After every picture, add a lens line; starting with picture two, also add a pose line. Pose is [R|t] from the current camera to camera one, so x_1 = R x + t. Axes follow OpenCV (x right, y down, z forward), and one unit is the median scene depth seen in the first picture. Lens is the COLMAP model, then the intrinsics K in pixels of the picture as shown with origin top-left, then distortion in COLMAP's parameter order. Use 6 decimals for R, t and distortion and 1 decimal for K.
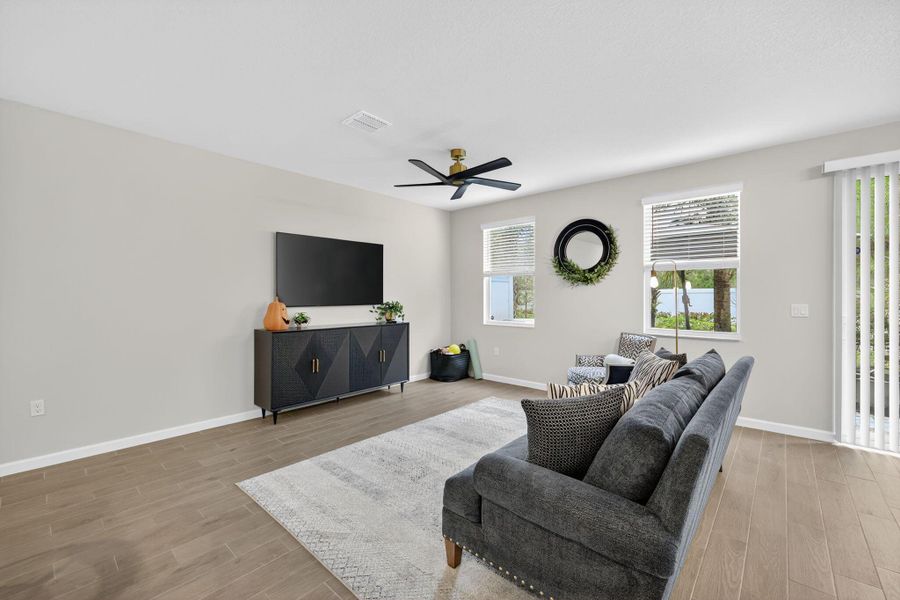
lens RADIAL K [[379.2, 0, 449.3], [0, 379.2, 294.7], [0, 0, 1]] dist [-0.000667, 0.000015]
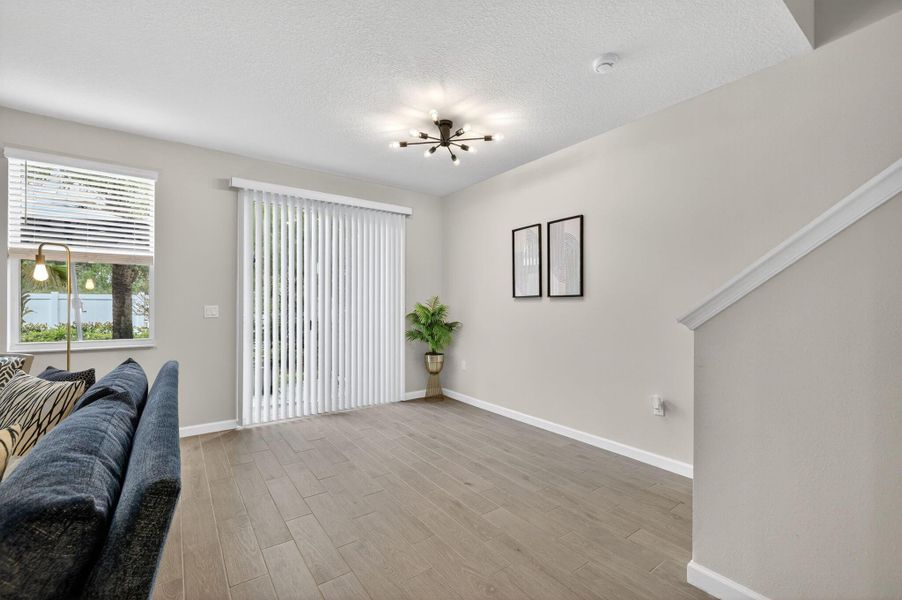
lens RADIAL K [[381.3, 0, 448.5], [0, 381.3, 304.9], [0, 0, 1]] dist [-0.002375, -0.000462]
pose [[0.220307, 0.003541, 0.975424, 0.058154], [-0.003029, 0.999991, -0.002946, 0.031827], [-0.975426, -0.002305, 0.220316, 0.168407]]
